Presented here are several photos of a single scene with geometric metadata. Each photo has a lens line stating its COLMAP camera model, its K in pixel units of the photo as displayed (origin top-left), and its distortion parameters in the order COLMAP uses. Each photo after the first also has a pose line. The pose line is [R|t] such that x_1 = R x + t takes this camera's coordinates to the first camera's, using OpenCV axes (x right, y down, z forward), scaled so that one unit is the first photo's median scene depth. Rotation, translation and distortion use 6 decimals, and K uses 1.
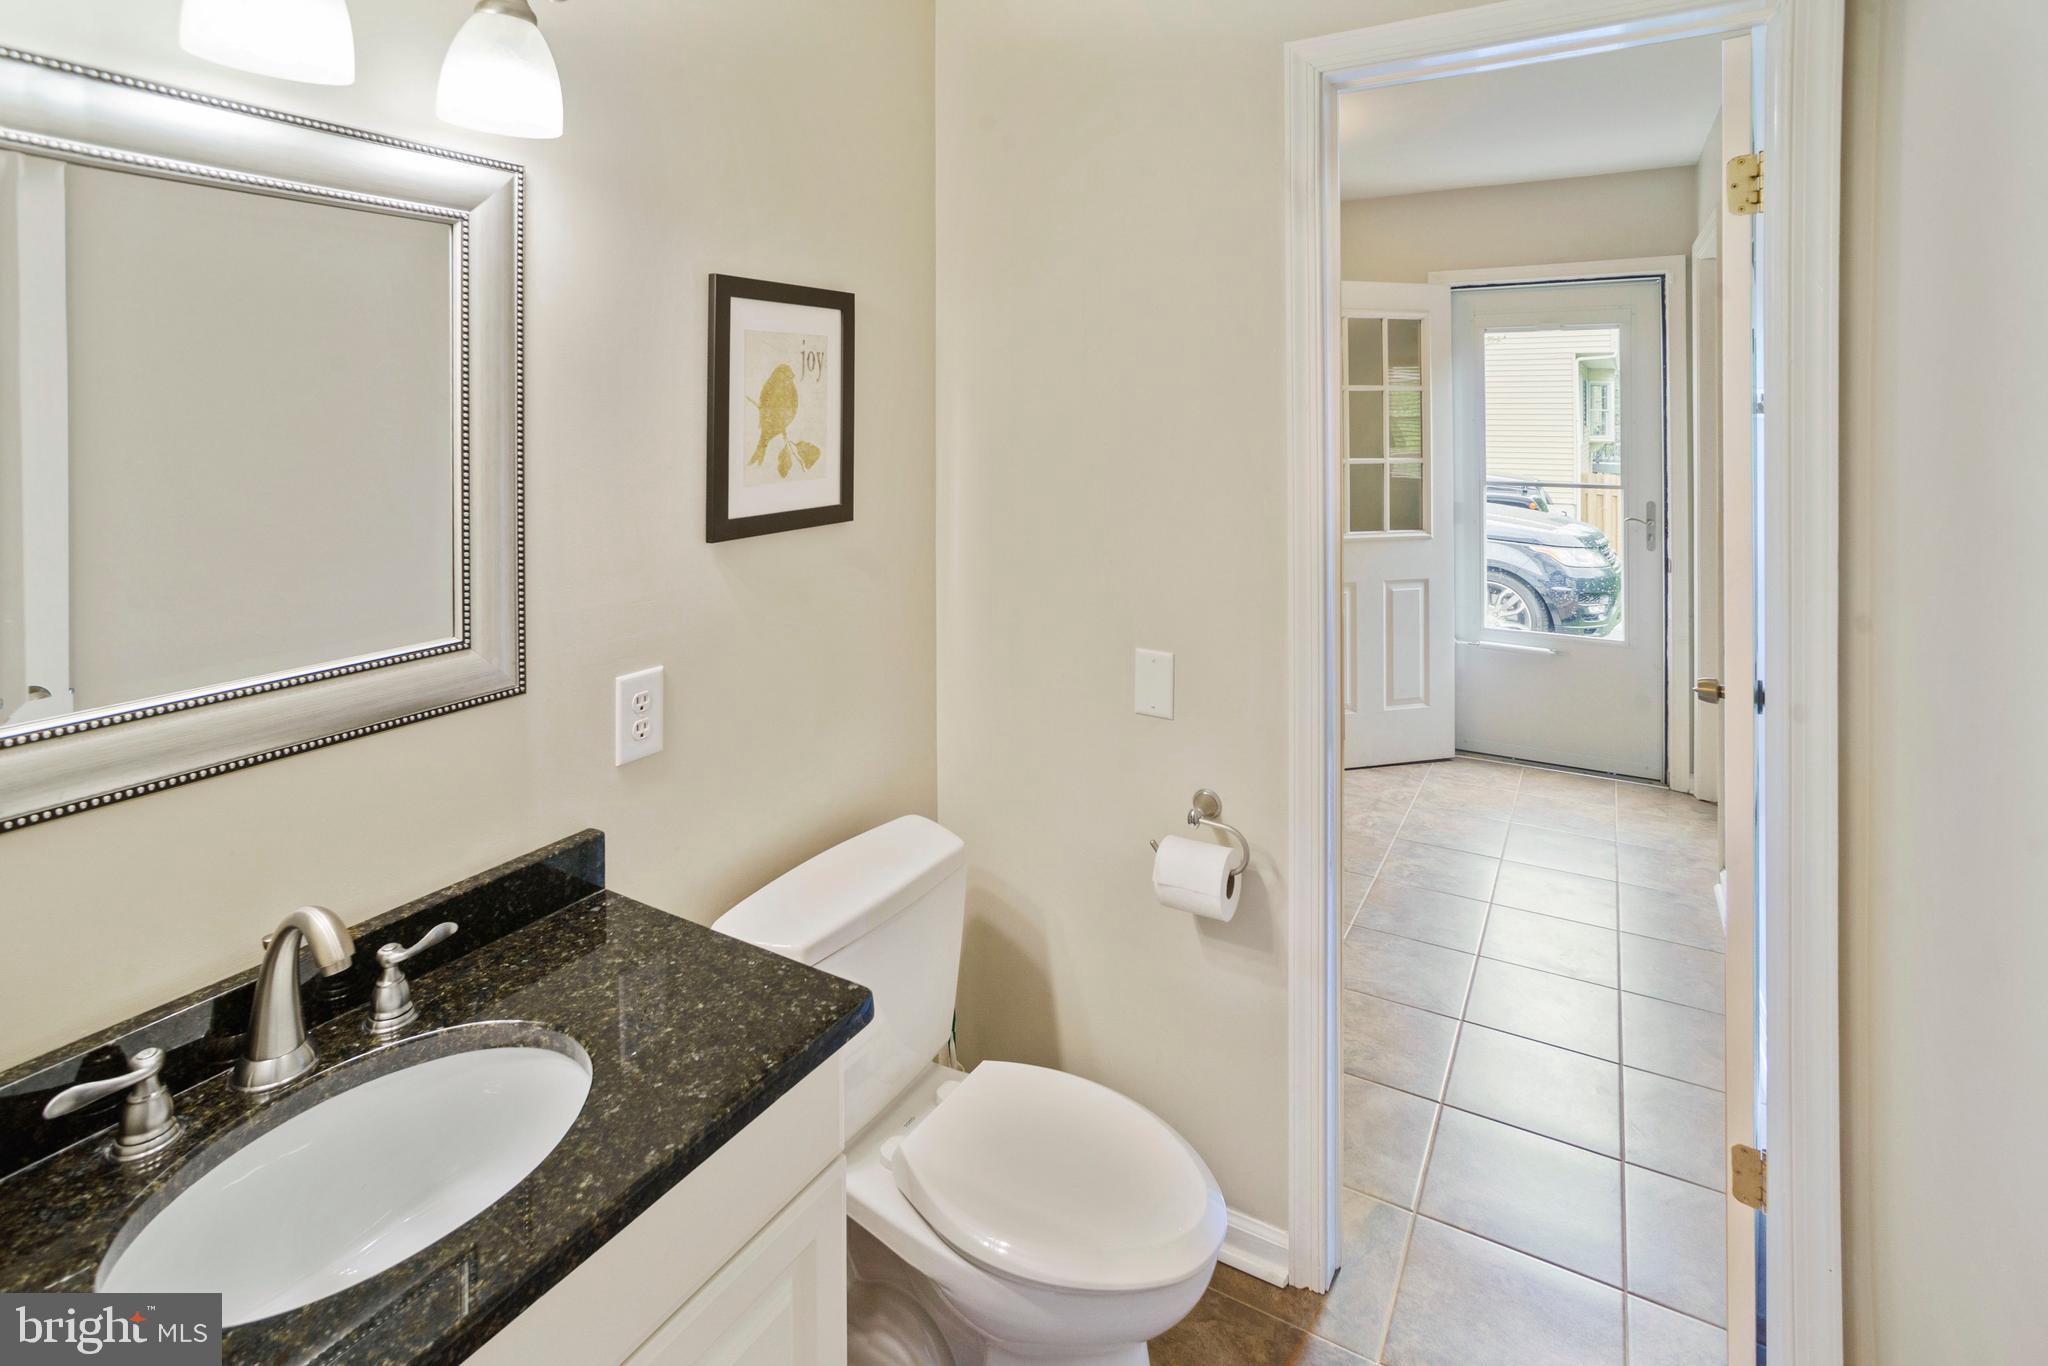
lens RADIAL K [[1002.9, 0, 1023.7], [0, 1002.9, 641.8], [0, 0, 1]] dist [-0.002619, -0.000067]
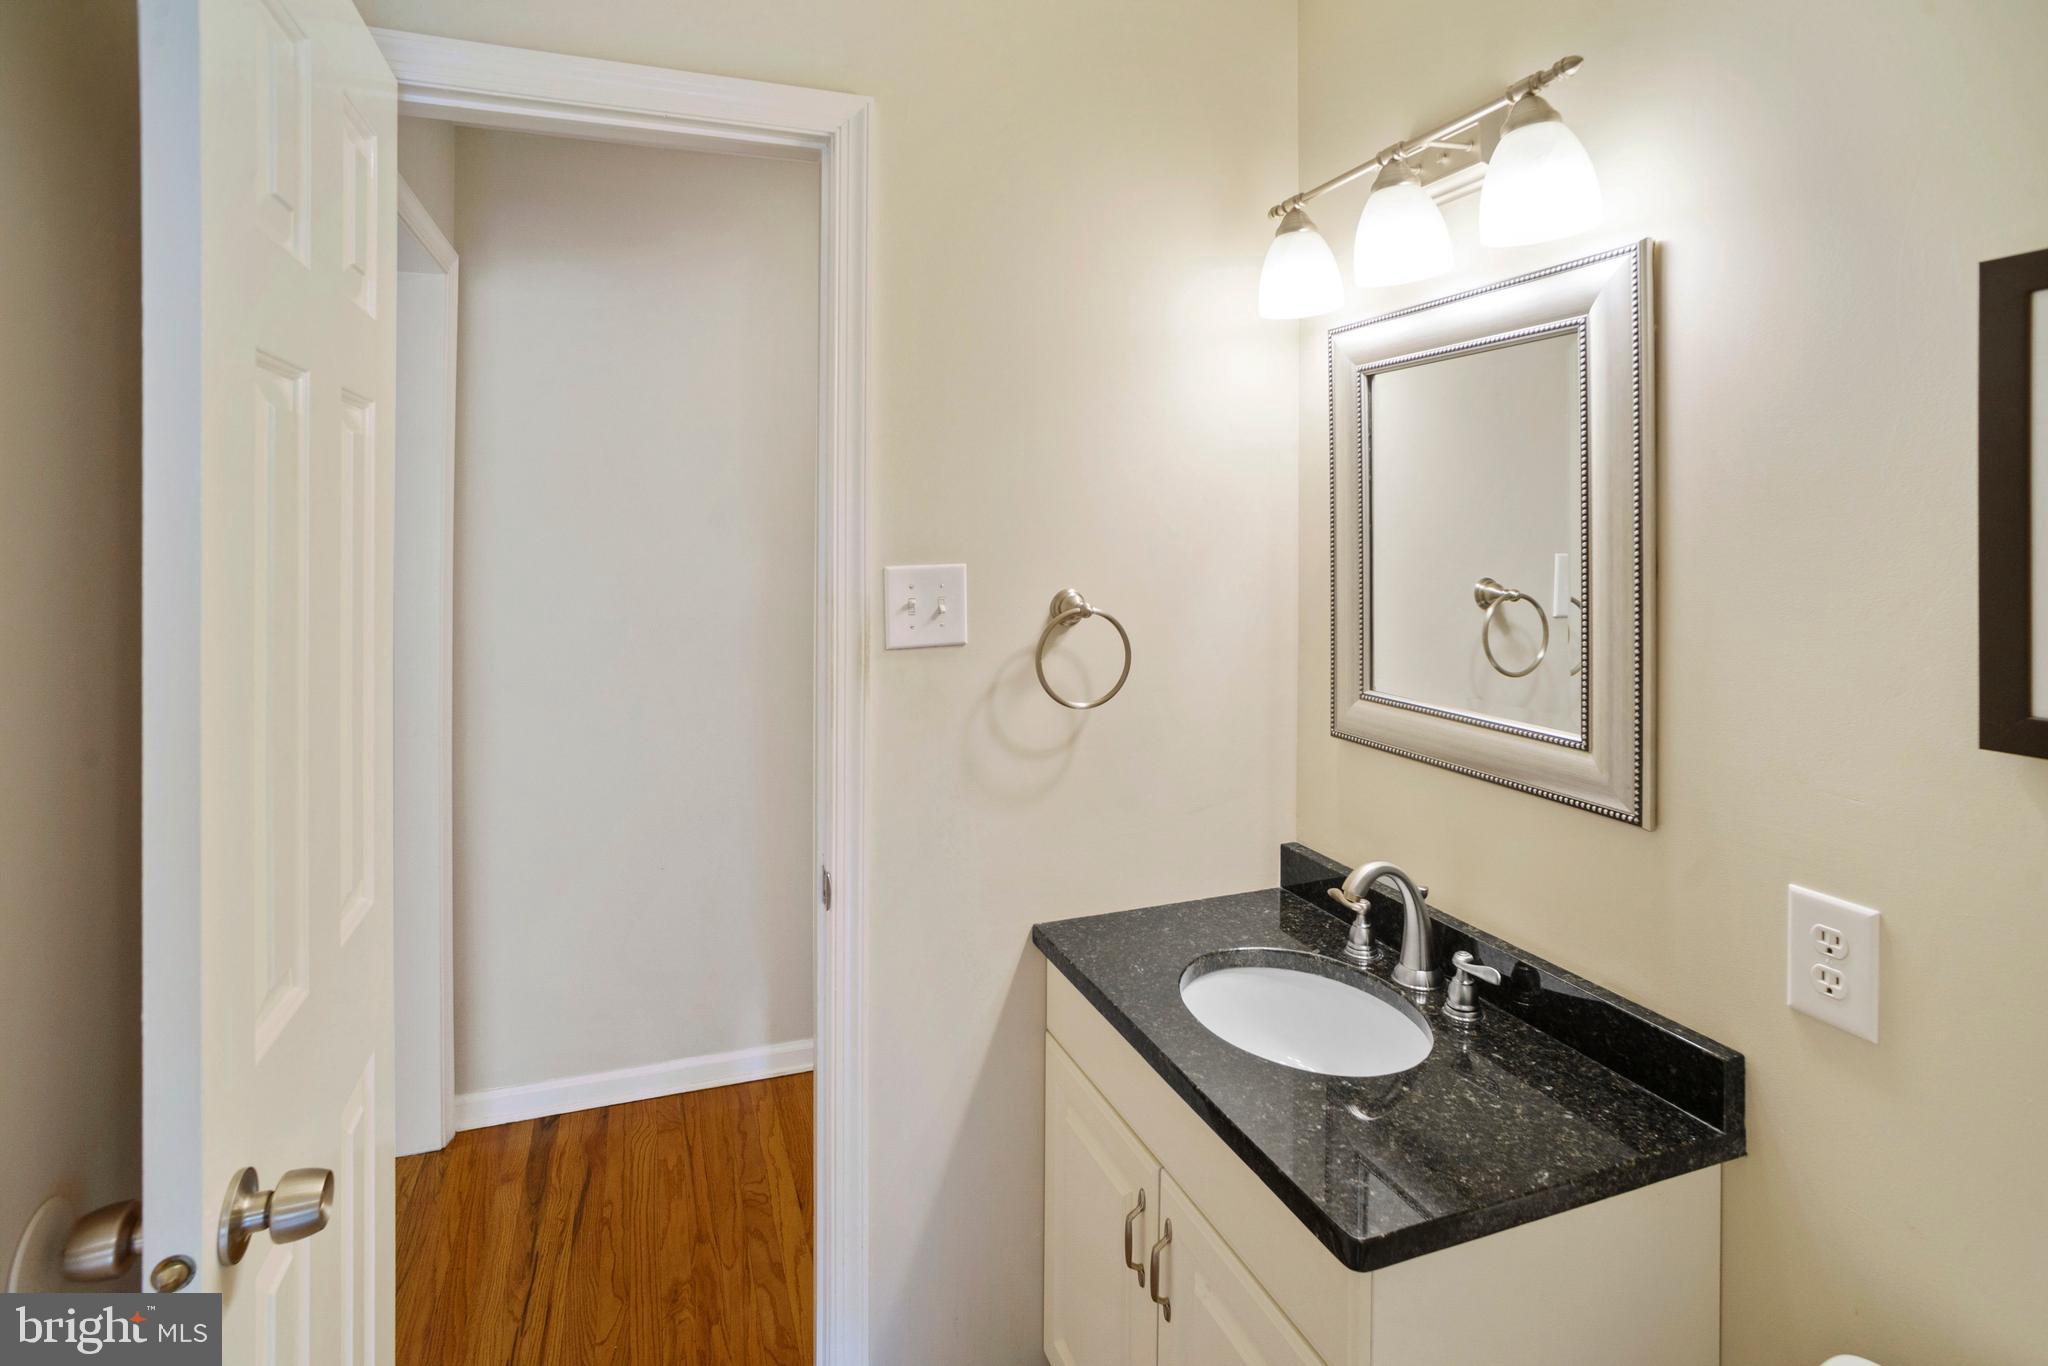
lens RADIAL K [[982.2, 0, 1021.1], [0, 982.2, 672.6], [0, 0, 1]] dist [-0.033283, 0.022088]
pose [[-0.640013, 0.148147, -0.753947, 0.511192], [-0.138238, 0.943024, 0.302647, -0.280043], [0.755826, 0.297922, -0.583069, 1.119656]]
